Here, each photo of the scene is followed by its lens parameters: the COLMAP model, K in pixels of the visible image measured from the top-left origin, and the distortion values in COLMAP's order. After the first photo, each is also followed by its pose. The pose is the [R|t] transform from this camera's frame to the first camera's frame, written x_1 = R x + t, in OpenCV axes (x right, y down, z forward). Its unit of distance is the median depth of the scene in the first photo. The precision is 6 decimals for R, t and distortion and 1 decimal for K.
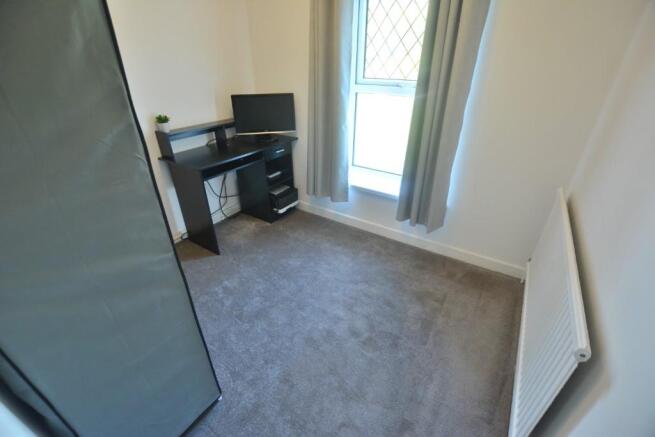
lens RADIAL K [[287.9, 0, 327.7], [0, 287.9, 218.7], [0, 0, 1]] dist [-0.010528, 0.001496]
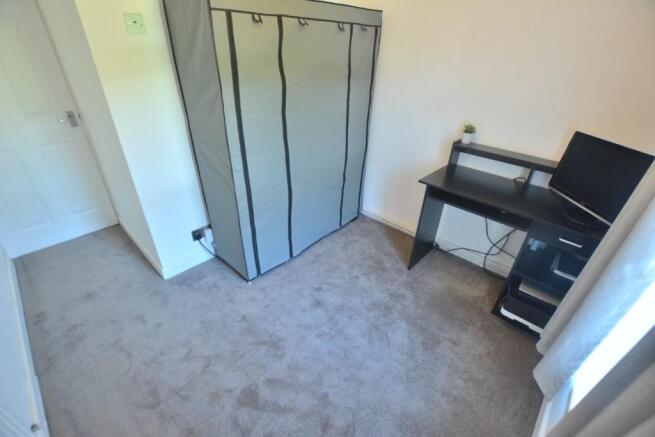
lens RADIAL K [[287.9, 0, 326.4], [0, 287.9, 220.1], [0, 0, 1]] dist [-0.010528, 0.001496]
pose [[-0.156113, 0.504944, -0.848917, 0.372691], [-0.513864, 0.692471, 0.506387, -0.316875], [0.843547, 0.515282, 0.151369, 0.518526]]
